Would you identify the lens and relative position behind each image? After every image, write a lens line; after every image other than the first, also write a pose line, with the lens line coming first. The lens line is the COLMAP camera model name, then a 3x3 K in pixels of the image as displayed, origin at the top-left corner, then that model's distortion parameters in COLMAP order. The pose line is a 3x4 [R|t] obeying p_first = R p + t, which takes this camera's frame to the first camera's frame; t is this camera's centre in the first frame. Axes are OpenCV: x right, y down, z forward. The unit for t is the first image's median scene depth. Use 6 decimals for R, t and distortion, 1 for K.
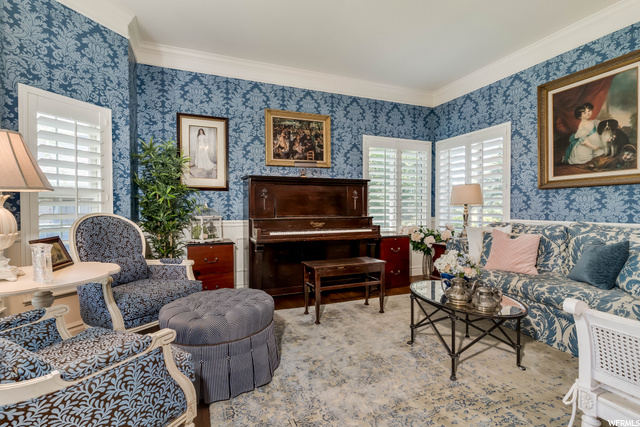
lens RADIAL K [[307.7, 0, 320.0], [0, 307.7, 213.5], [0, 0, 1]] dist [-0.002642, -0.000197]
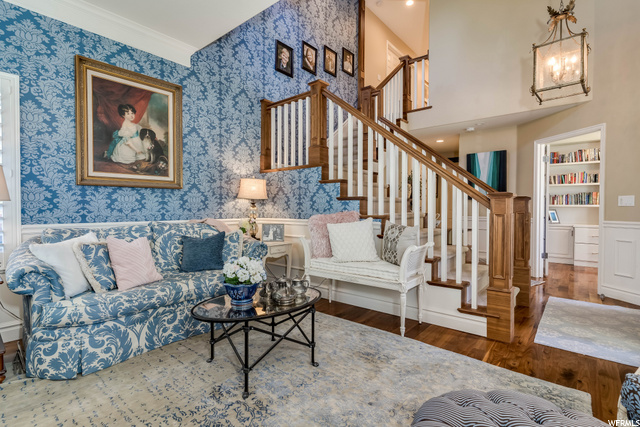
lens RADIAL K [[307.7, 0, 320.0], [0, 307.7, 213.5], [0, 0, 1]] dist [-0.002642, -0.000197]
pose [[-0.459802, -0.012250, 0.887937, -0.321517], [0.016155, 0.999624, 0.022157, -0.012281], [-0.887875, 0.024532, -0.459431, 0.898999]]
